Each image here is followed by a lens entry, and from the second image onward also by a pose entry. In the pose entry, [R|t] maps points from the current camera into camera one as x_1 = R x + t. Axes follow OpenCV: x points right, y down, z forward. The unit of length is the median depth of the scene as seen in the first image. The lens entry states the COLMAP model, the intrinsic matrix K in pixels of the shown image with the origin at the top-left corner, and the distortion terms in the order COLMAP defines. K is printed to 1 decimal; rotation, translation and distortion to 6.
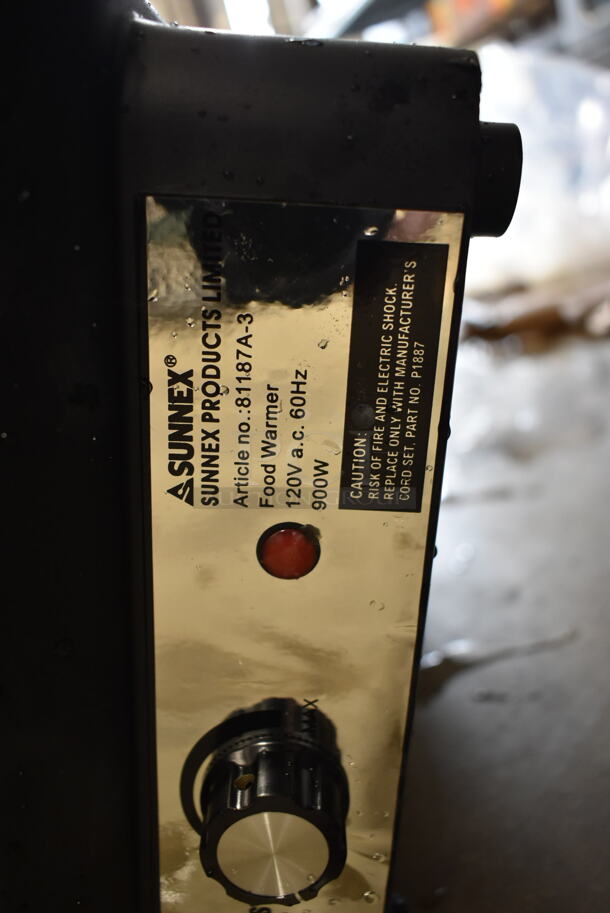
lens RADIAL K [[755.0, 0, 304.7], [0, 755.0, 455.9], [0, 0, 1]] dist [-0.023207, -0.008099]
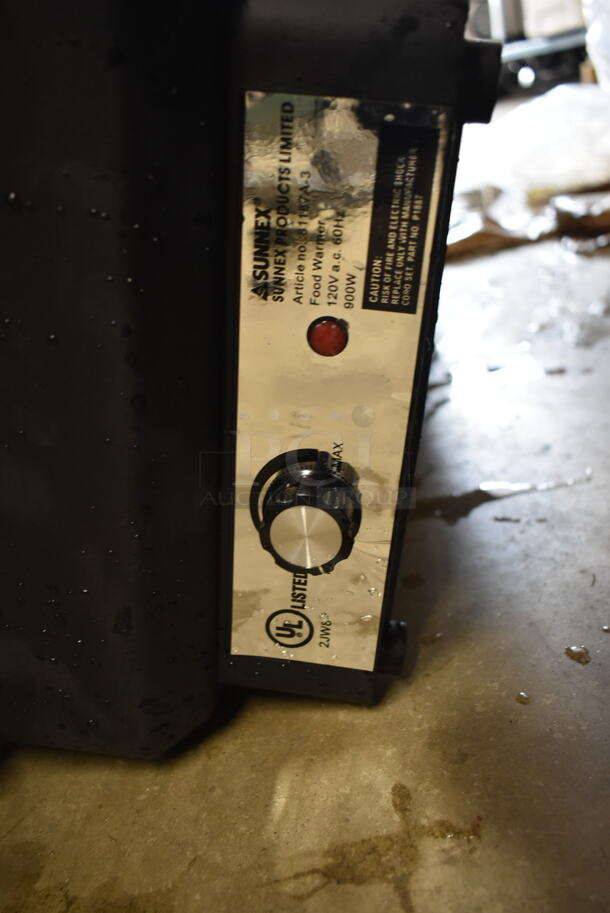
lens RADIAL K [[755.0, 0, 305.5], [0, 755.0, 457.0], [0, 0, 1]] dist [-0.023207, -0.008099]
pose [[0.990003, 0.078368, -0.117271, 0.137547], [-0.061954, 0.988549, 0.137596, 0.166857], [0.126711, -0.128955, 0.983522, -0.554953]]
